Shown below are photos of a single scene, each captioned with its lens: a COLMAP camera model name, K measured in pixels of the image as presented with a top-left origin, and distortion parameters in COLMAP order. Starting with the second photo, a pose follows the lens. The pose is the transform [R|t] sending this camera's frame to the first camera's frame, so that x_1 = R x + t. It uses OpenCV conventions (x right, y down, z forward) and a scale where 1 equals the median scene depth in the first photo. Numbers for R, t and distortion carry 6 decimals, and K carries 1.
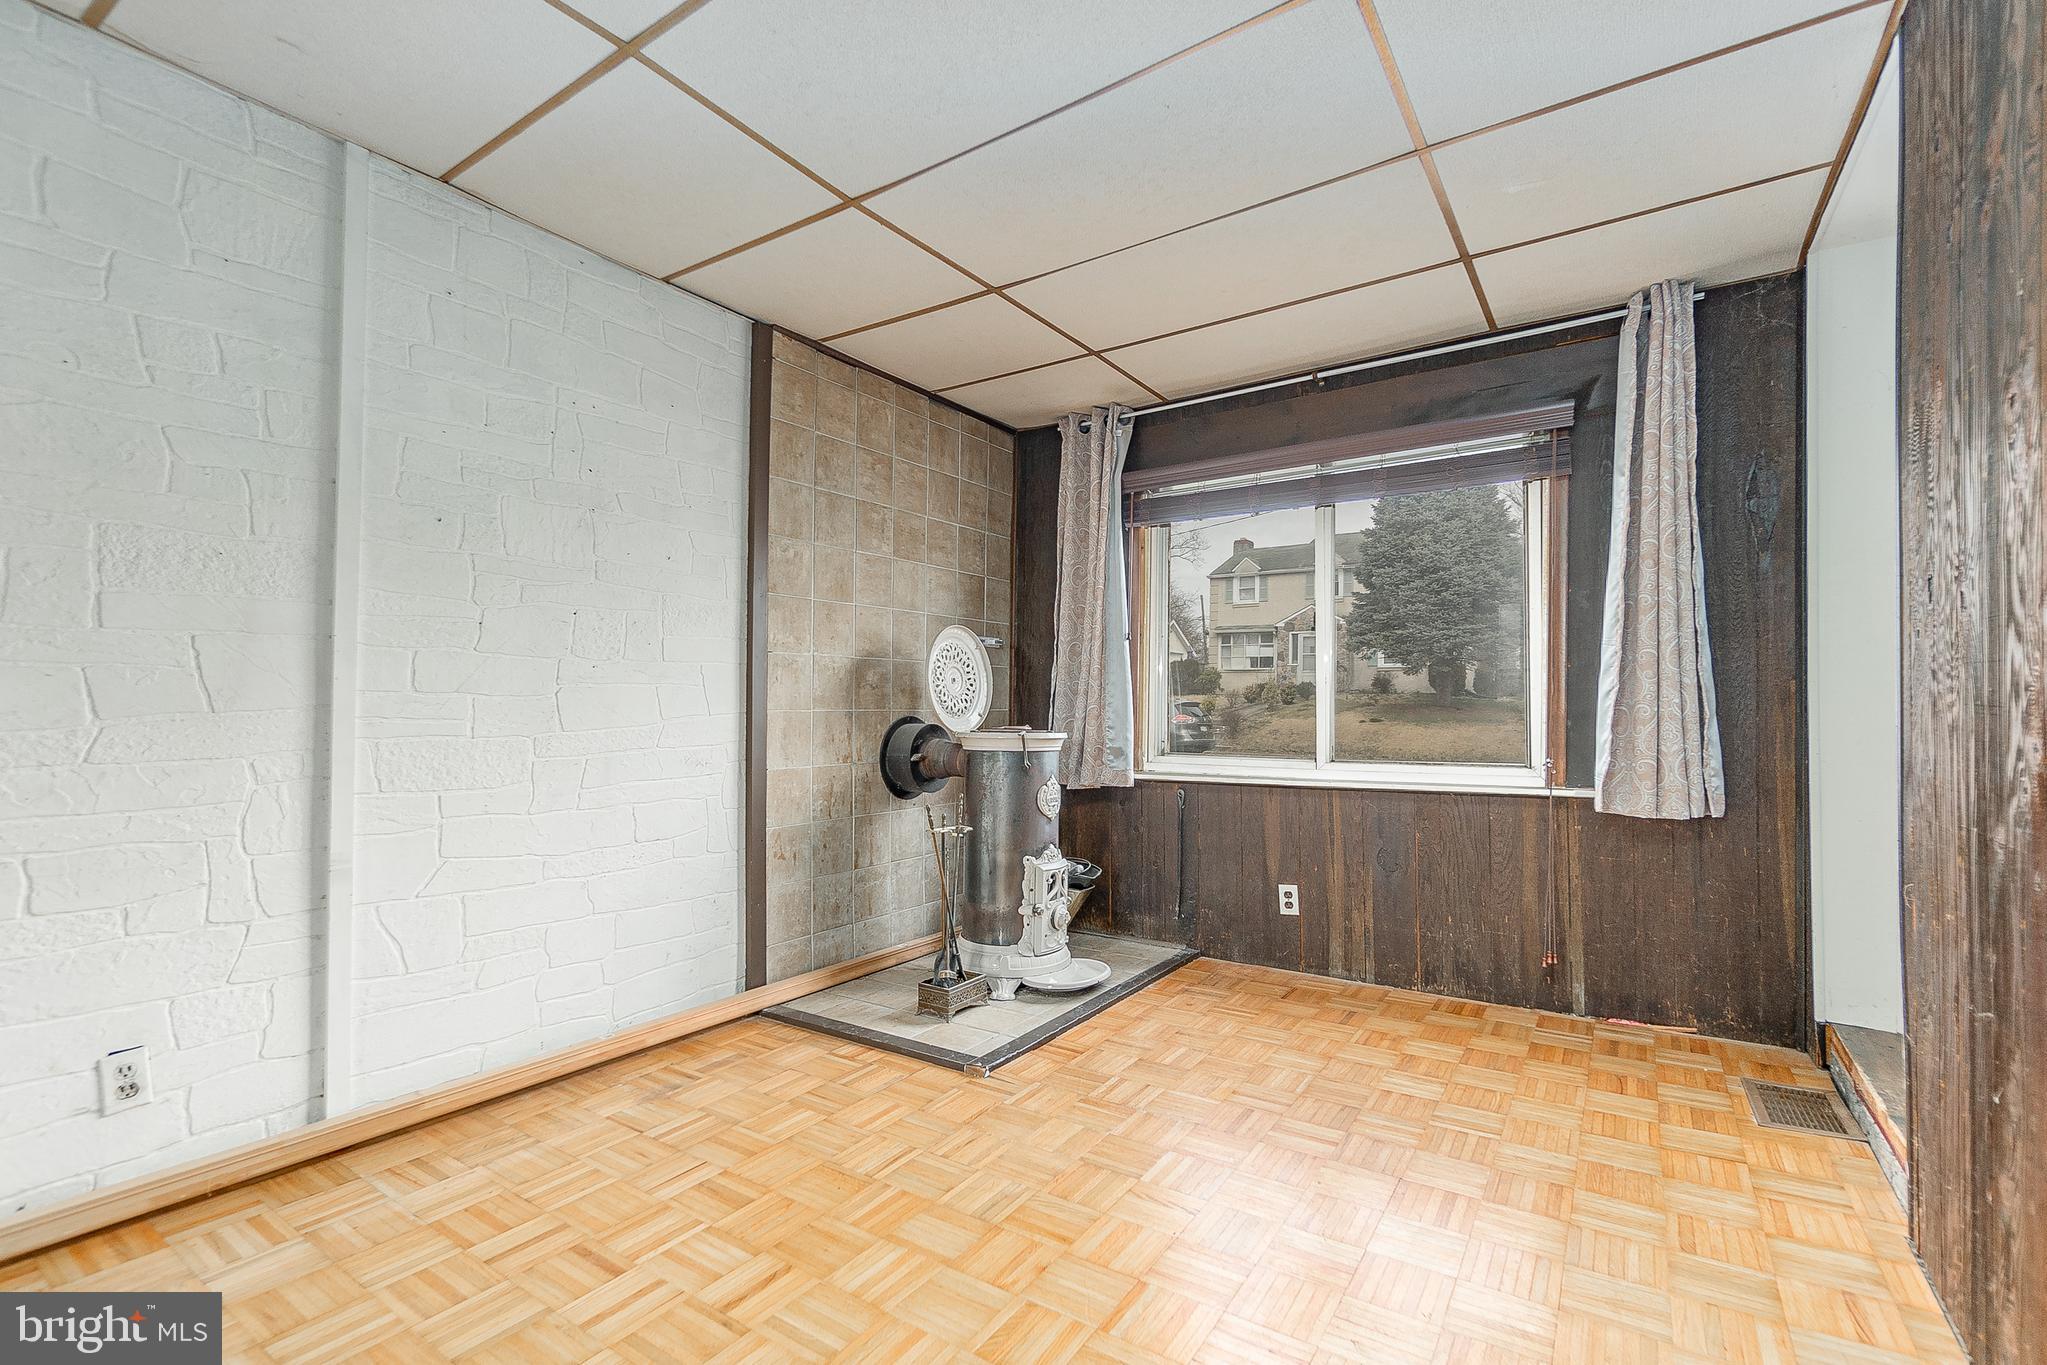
lens RADIAL K [[898.2, 0, 1014.5], [0, 898.2, 693.6], [0, 0, 1]] dist [-0.000942, -0.000001]
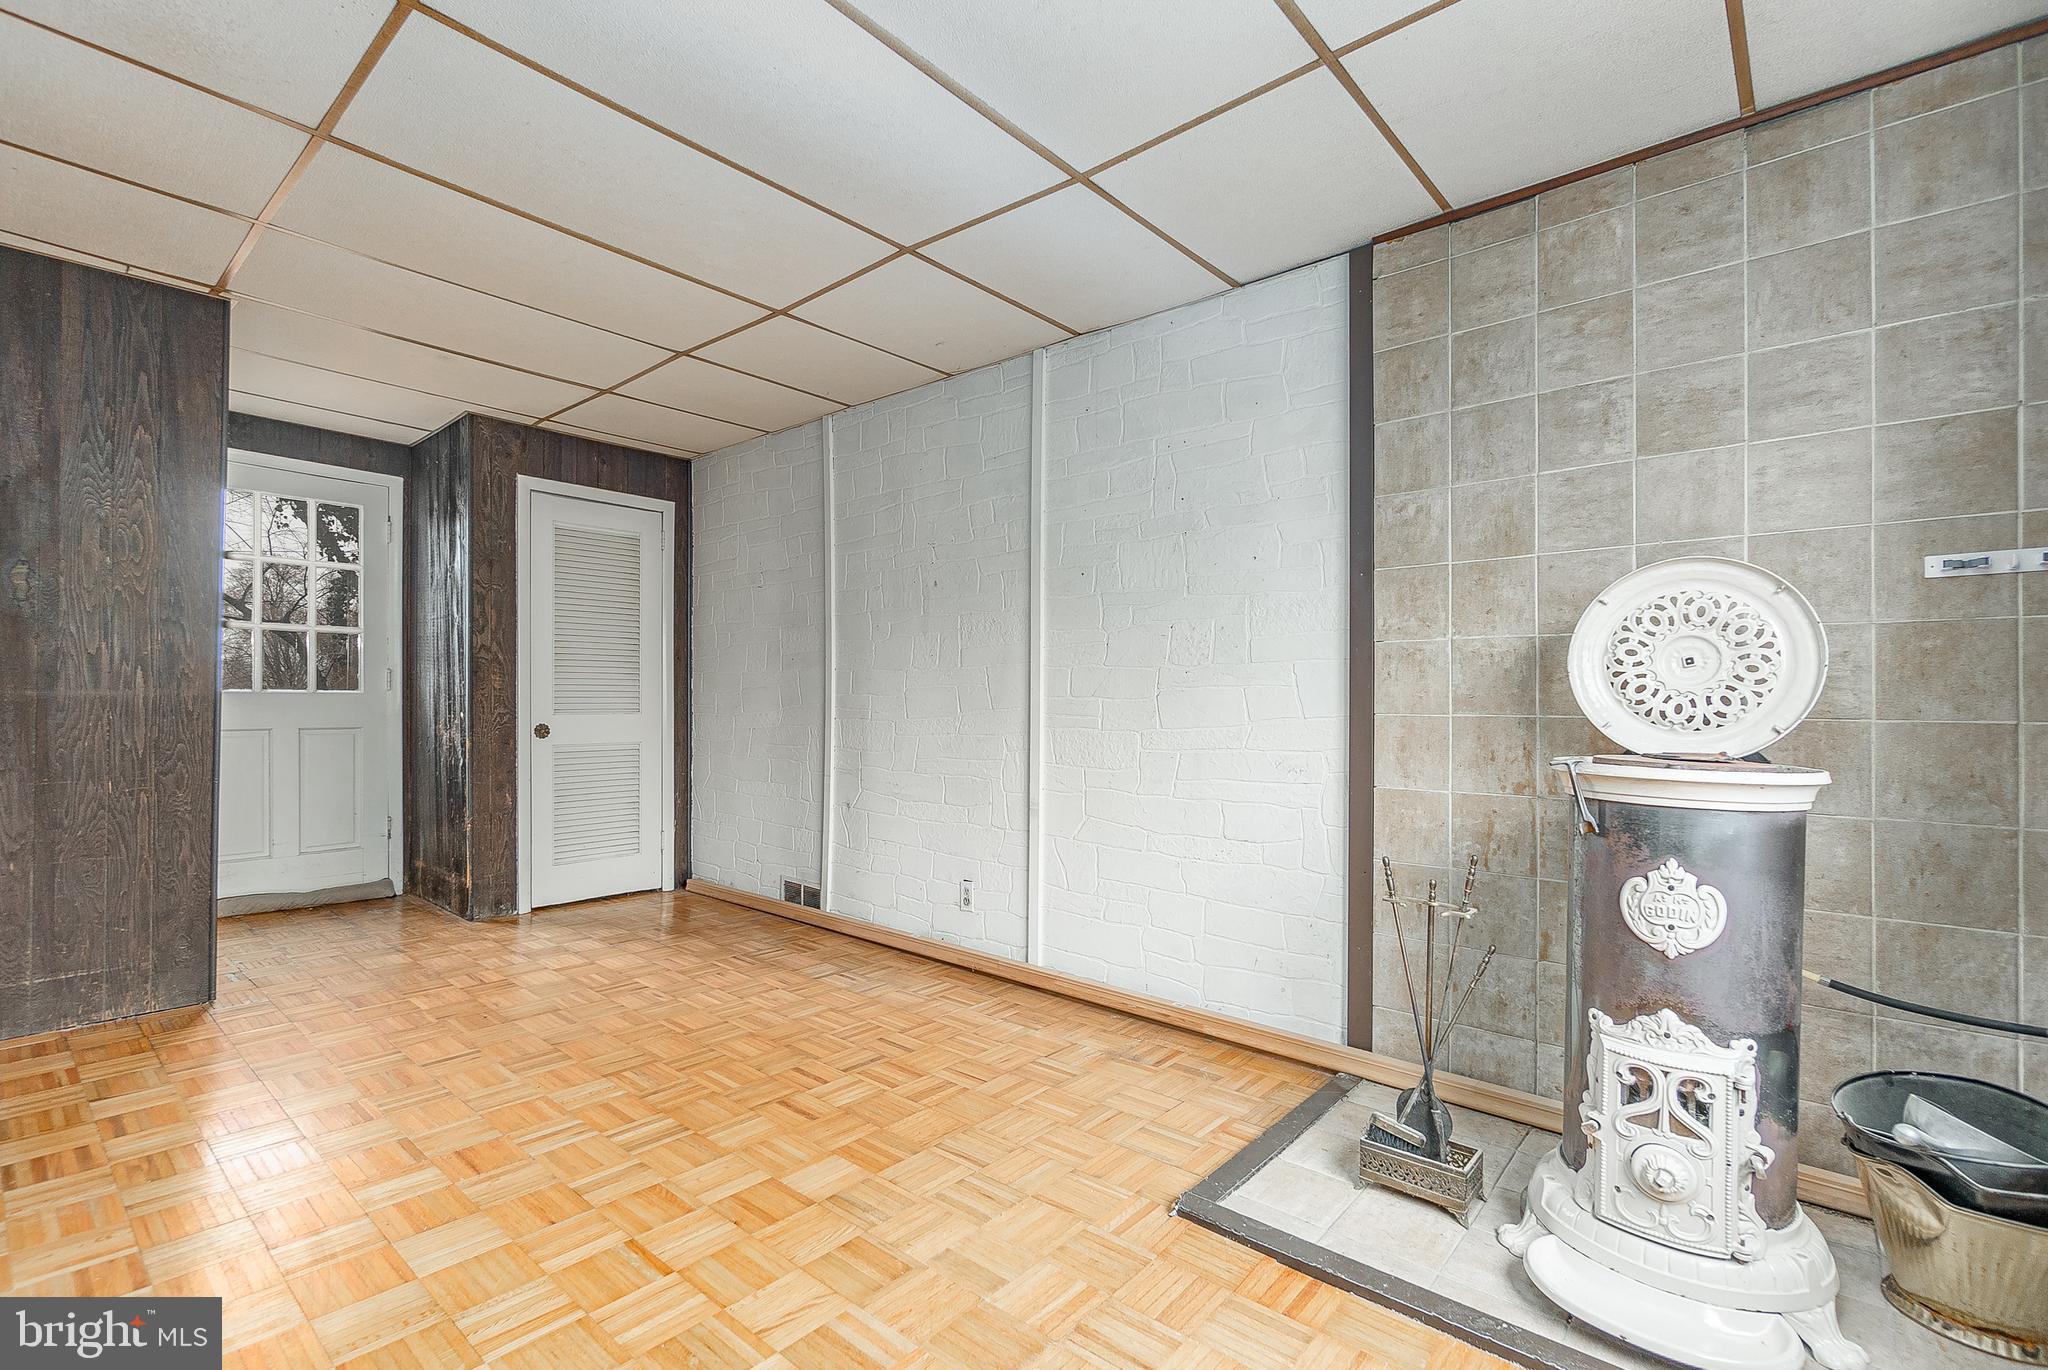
lens RADIAL K [[898.6, 0, 1014.9], [0, 898.6, 696.1], [0, 0, 1]] dist [-0.000942, -0.000001]
pose [[-0.094011, -0.017824, -0.995412, 0.542544], [0.001527, 0.999836, -0.018048, 0.016121], [0.995570, -0.003217, -0.093968, 0.724234]]
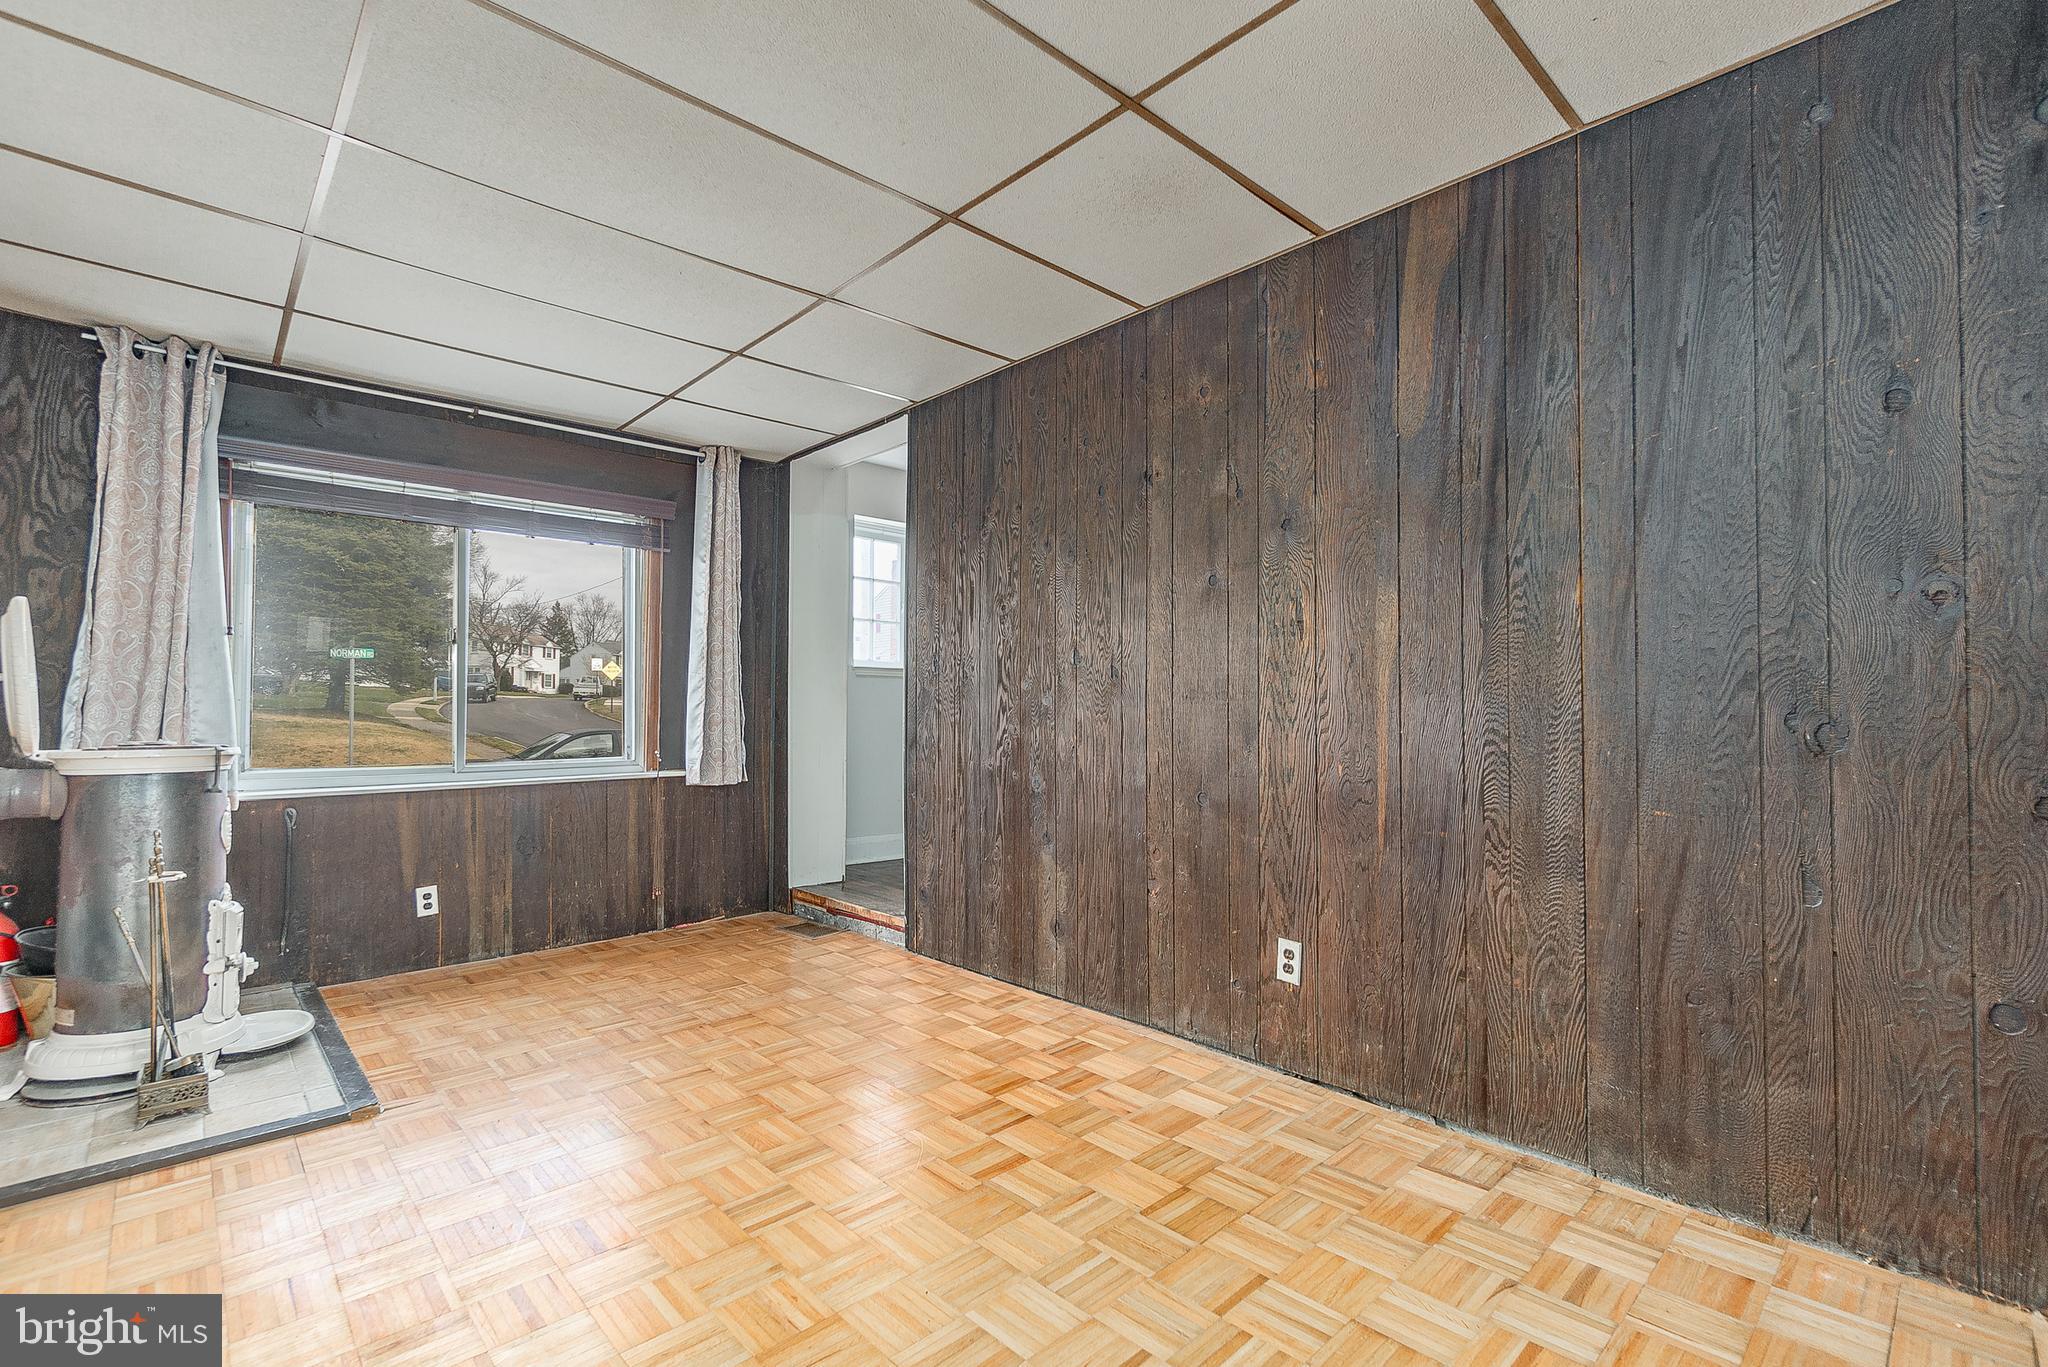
lens RADIAL K [[875.6, 0, 1049.2], [0, 875.6, 683.4], [0, 0, 1]] dist [-0.000798, 0.000188]
pose [[0.220905, 0.029725, 0.974842, -0.612239], [-0.014942, 0.999521, -0.027092, -0.004955], [-0.975181, -0.008581, 0.221243, 0.093977]]
